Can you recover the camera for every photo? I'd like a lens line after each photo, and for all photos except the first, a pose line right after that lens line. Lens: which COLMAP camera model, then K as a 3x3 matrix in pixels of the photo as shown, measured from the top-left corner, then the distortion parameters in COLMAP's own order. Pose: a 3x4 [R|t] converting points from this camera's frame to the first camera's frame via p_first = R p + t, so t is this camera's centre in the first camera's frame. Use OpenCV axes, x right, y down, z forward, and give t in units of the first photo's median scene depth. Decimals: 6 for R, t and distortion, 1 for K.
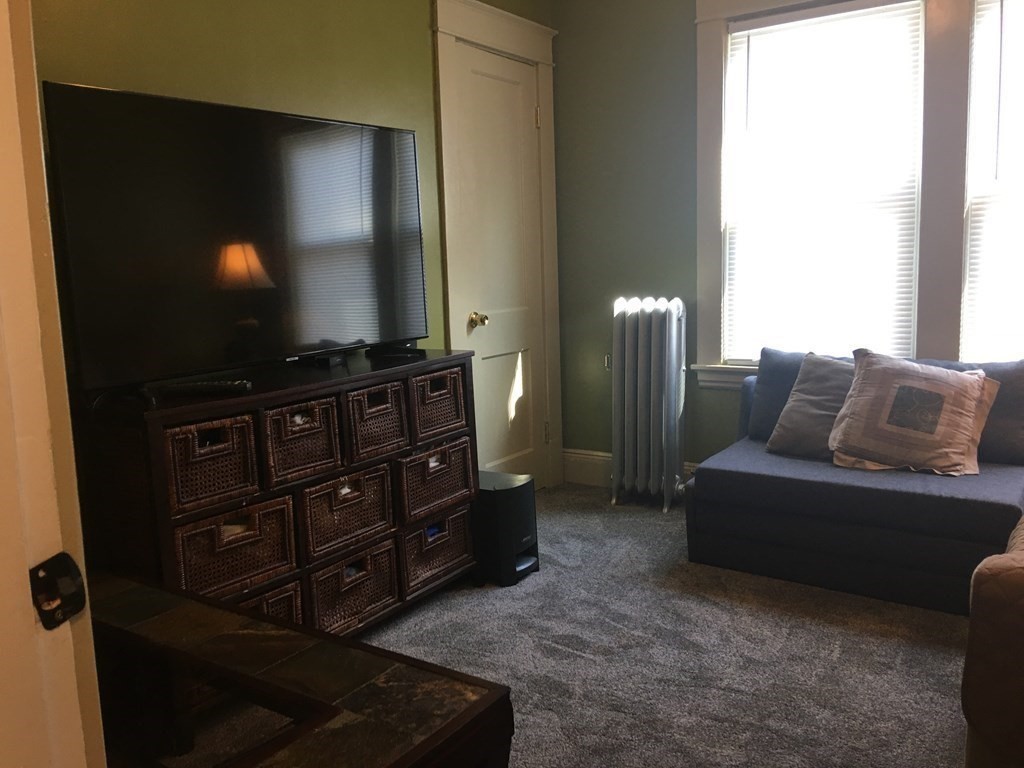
lens RADIAL K [[875.3, 0, 512.0], [0, 875.3, 384.0], [0, 0, 1]] dist [0.132113, -0.201887]
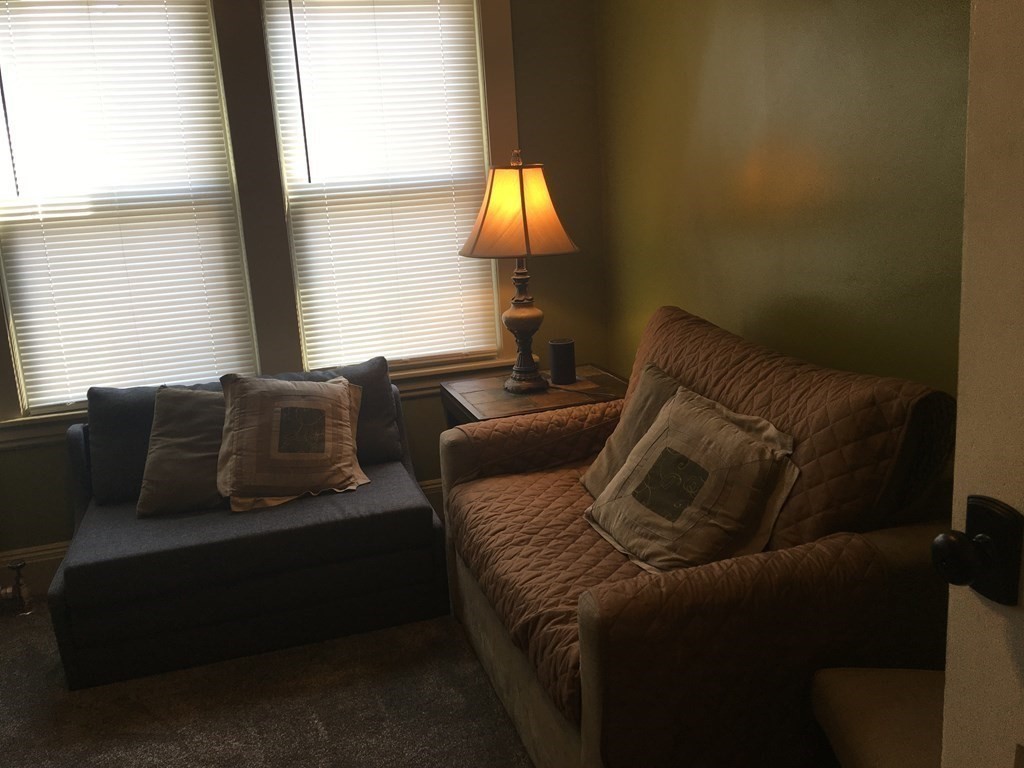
lens RADIAL K [[875.3, 0, 512.0], [0, 875.3, 384.0], [0, 0, 1]] dist [0.132113, -0.201887]
pose [[0.607256, -0.171039, 0.775877, -0.119716], [0.154505, 0.983332, 0.095845, -0.072365], [-0.779338, 0.061674, 0.623561, 0.243685]]
